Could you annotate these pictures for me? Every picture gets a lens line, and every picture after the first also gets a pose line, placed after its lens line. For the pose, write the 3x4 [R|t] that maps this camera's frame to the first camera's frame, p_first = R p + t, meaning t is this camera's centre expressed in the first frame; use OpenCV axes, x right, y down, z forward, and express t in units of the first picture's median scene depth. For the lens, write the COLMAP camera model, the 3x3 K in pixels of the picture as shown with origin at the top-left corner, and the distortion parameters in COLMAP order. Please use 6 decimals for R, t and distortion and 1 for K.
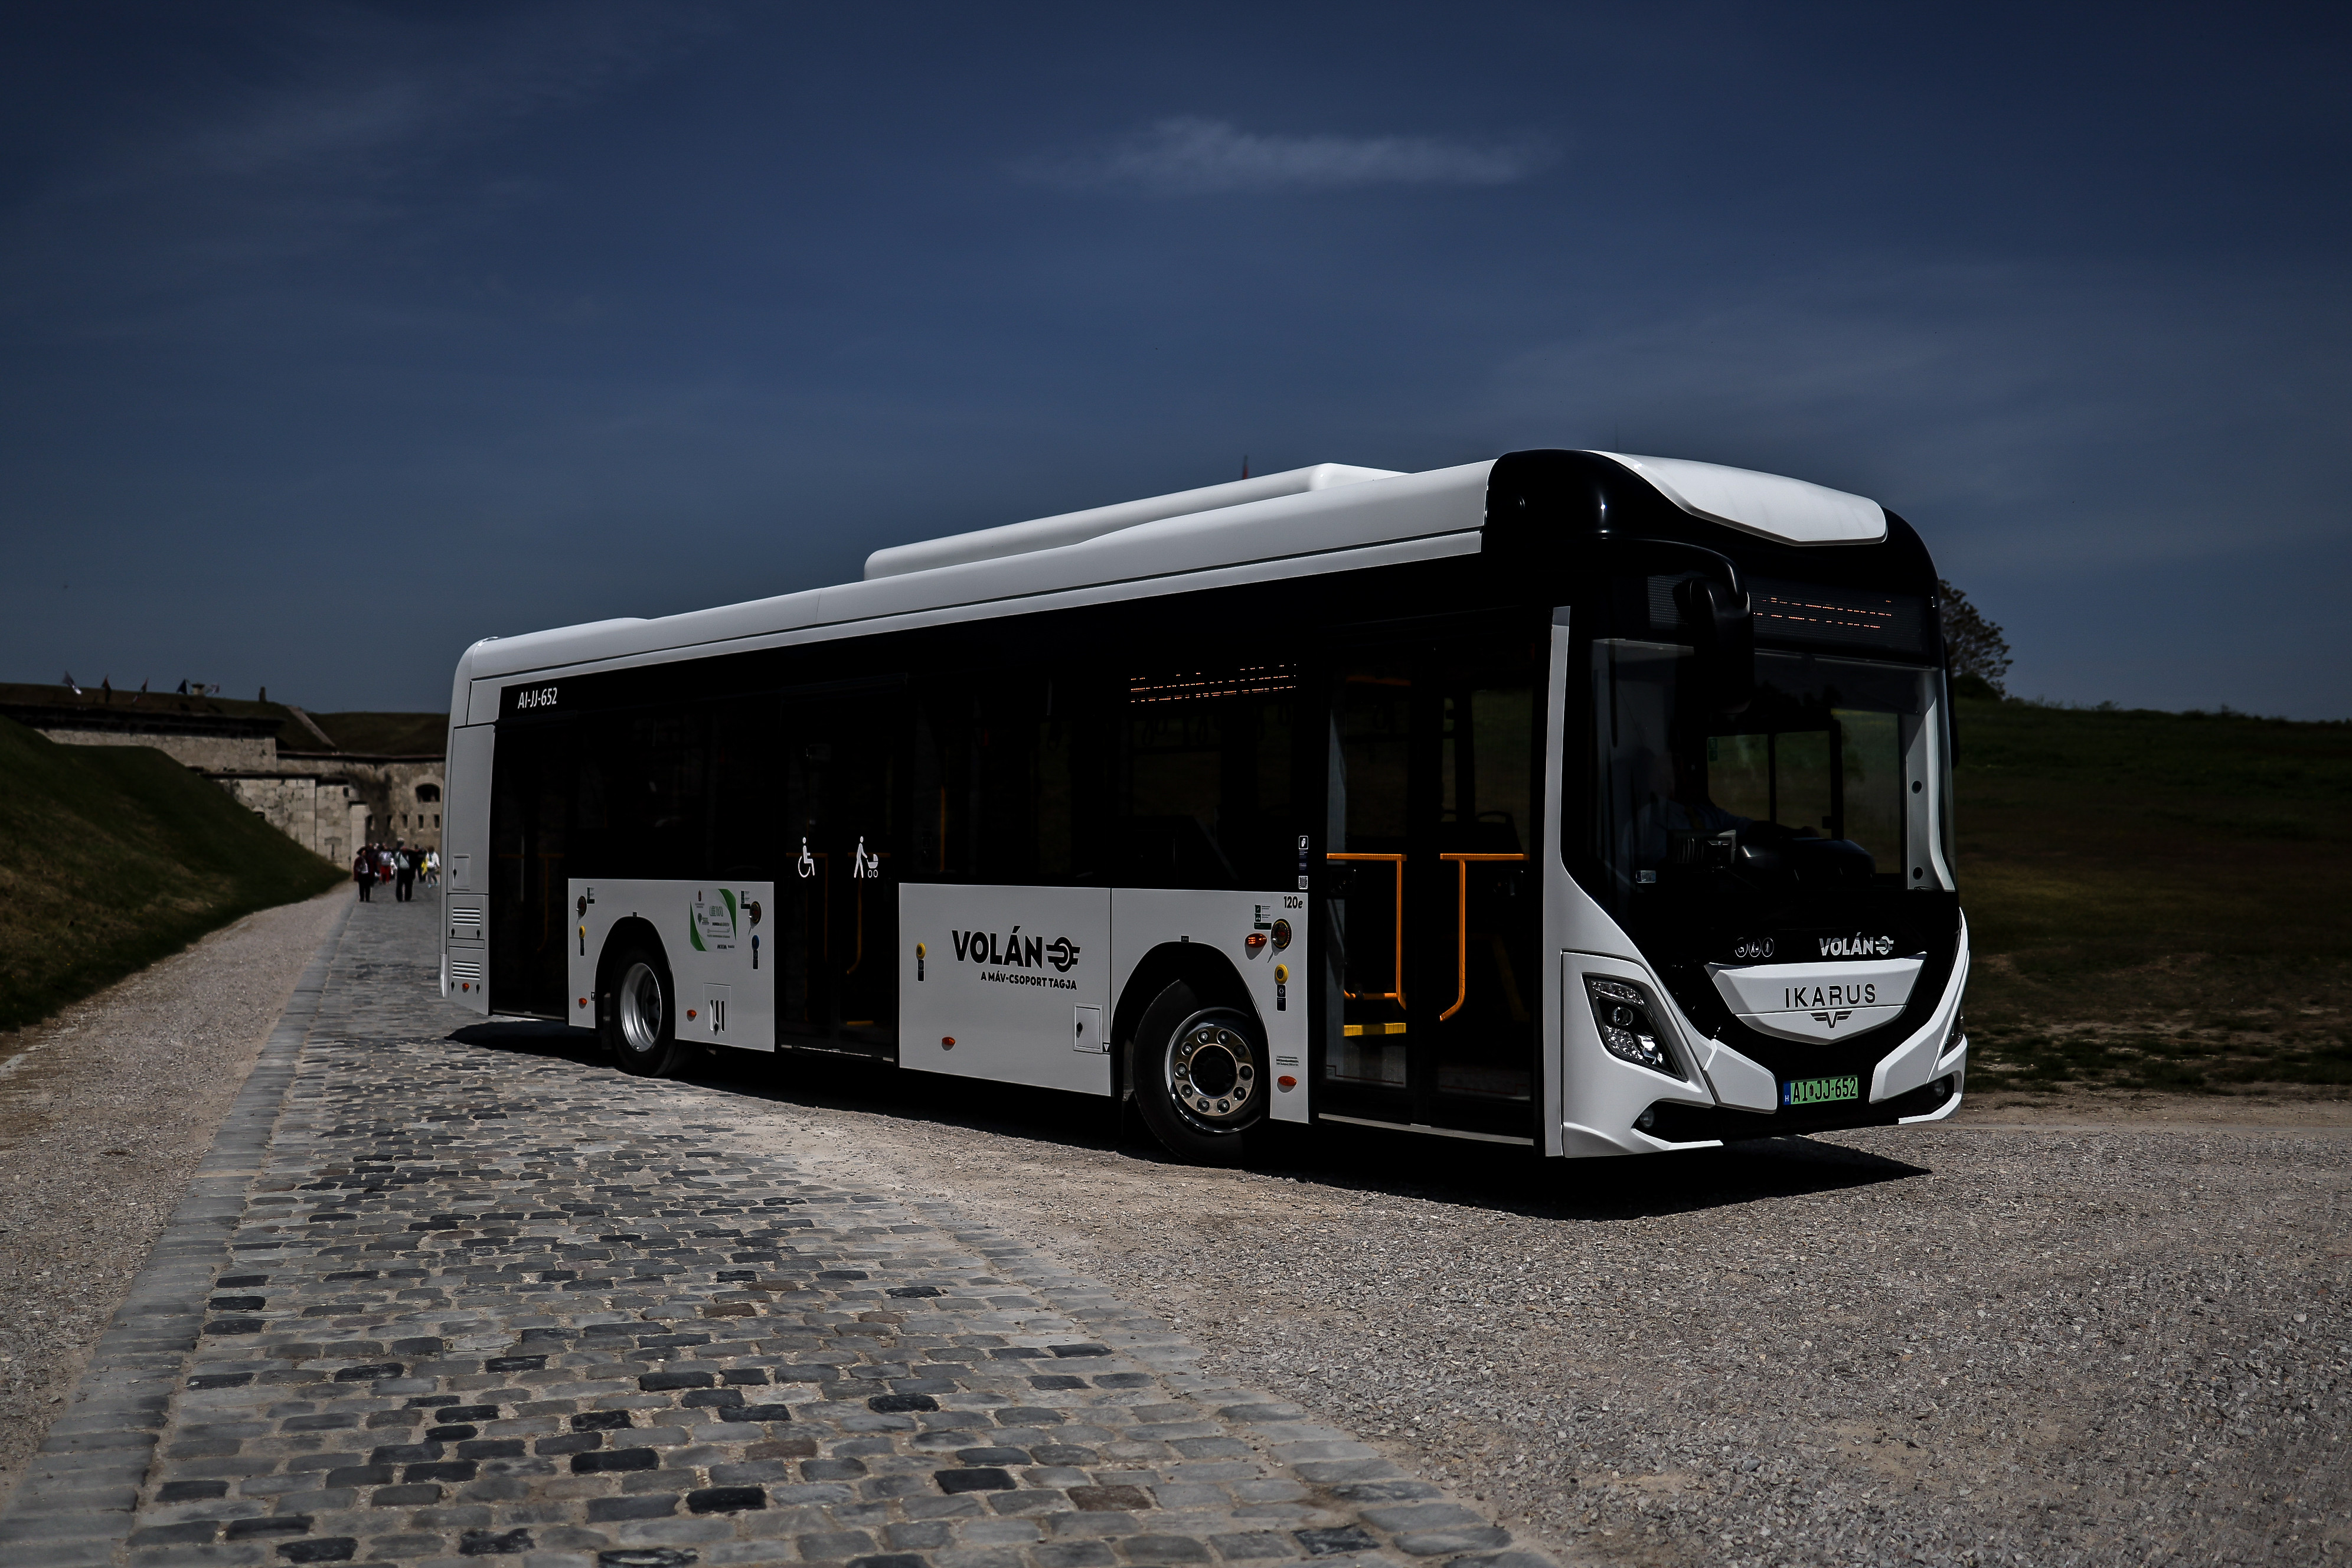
lens RADIAL K [[2312.0, 0, 1176.0], [0, 2312.0, 784.0], [0, 0, 1]] dist [0.016991, 0.010402]
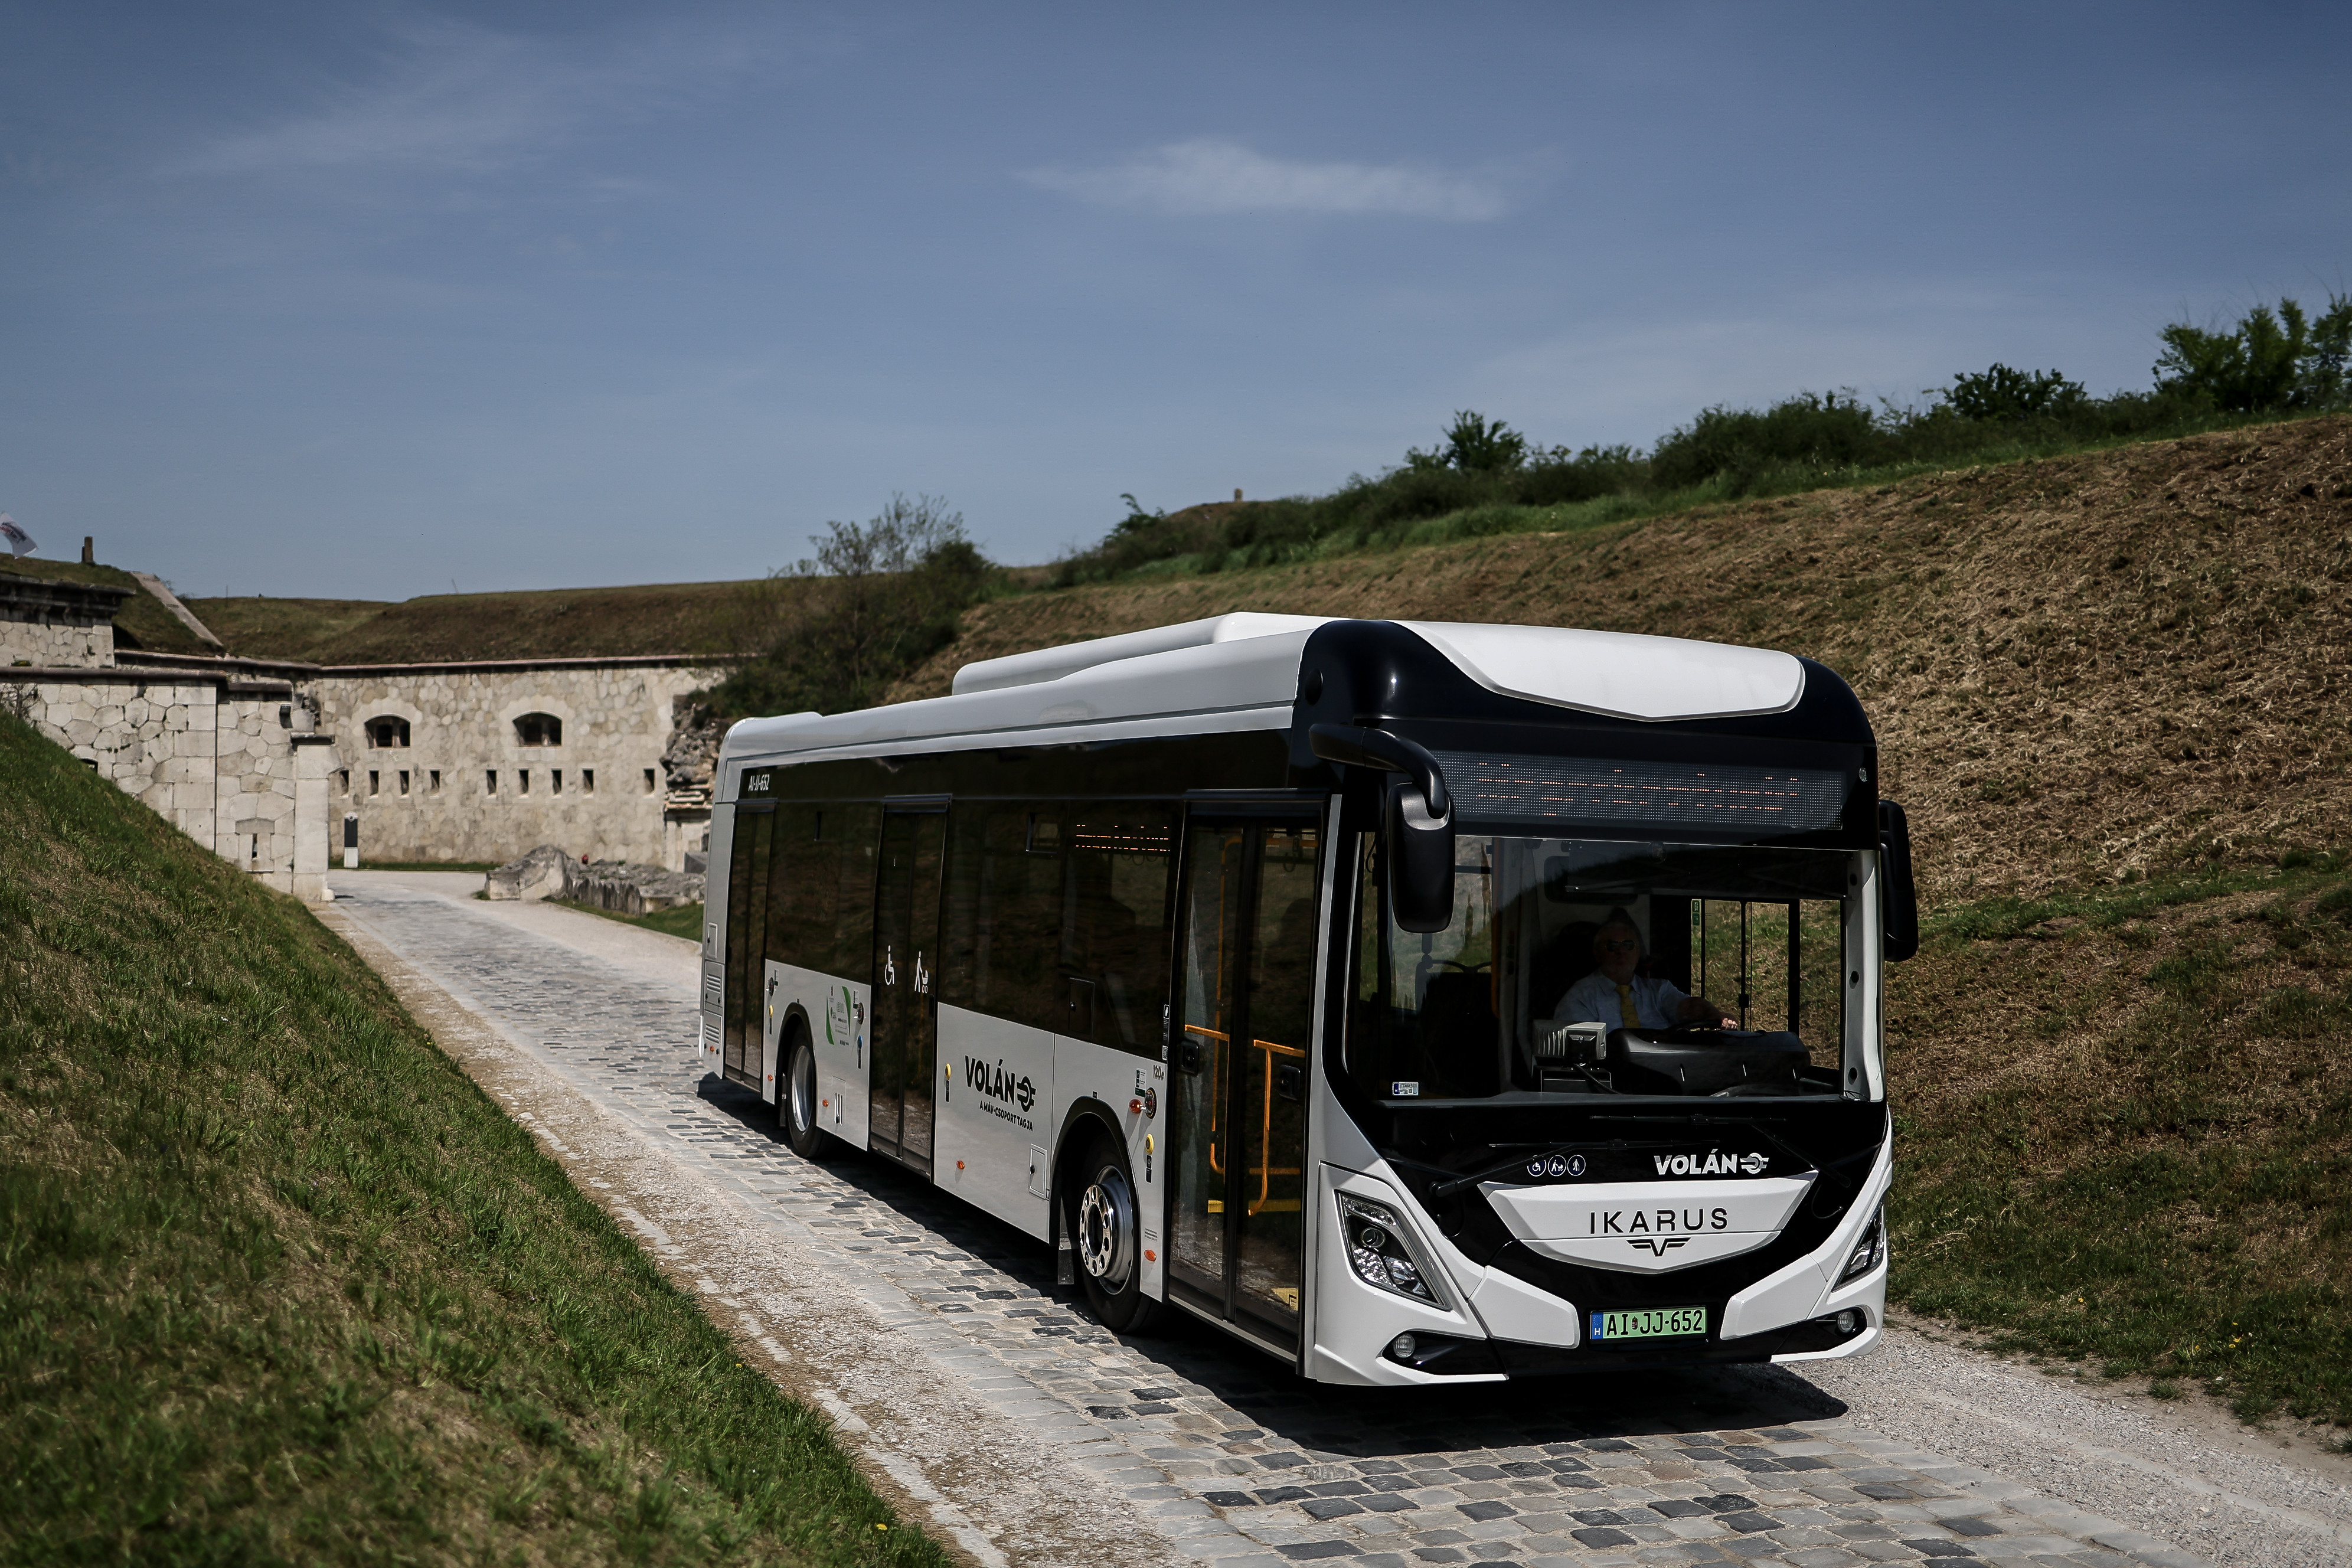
lens RADIAL K [[2312.0, 0, 1176.0], [0, 2312.0, 784.0], [0, 0, 1]] dist [0.016991, 0.010402]
pose [[0.959559, 0.020868, -0.280732, 0.336443], [-0.019918, 0.999782, 0.006239, -0.078112], [0.280801, -0.000395, 0.959766, 0.071585]]
